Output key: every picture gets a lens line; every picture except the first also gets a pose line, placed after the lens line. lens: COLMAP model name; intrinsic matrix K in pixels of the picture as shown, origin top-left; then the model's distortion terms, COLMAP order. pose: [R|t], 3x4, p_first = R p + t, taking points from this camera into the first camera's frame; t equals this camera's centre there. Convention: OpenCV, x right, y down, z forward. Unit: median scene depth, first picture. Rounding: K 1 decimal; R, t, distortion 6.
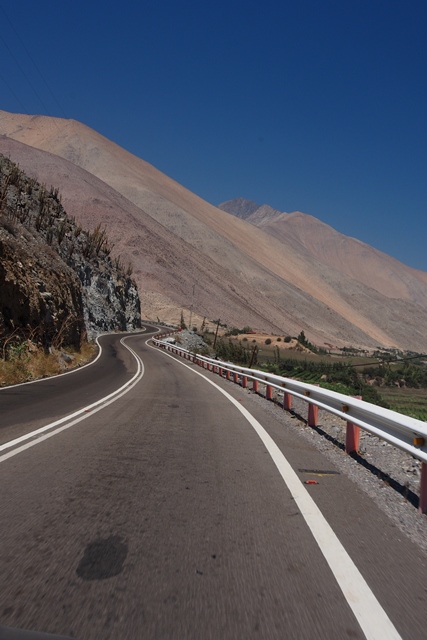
lens RADIAL K [[426.6, 0, 212.4], [0, 426.6, 319.9], [0, 0, 1]] dist [0.007082, 0.000608]
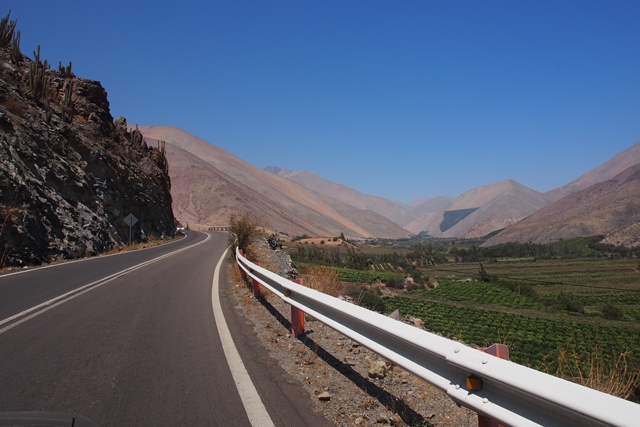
lens RADIAL K [[345.6, 0, 321.6], [0, 345.6, 213.8], [0, 0, 1]] dist [-0.002468, -0.000091]
pose [[0.992196, -0.108868, 0.060788, 0.108277], [0.111481, 0.992905, -0.041384, 0.004111], [-0.055851, 0.047838, 0.997292, -0.308327]]
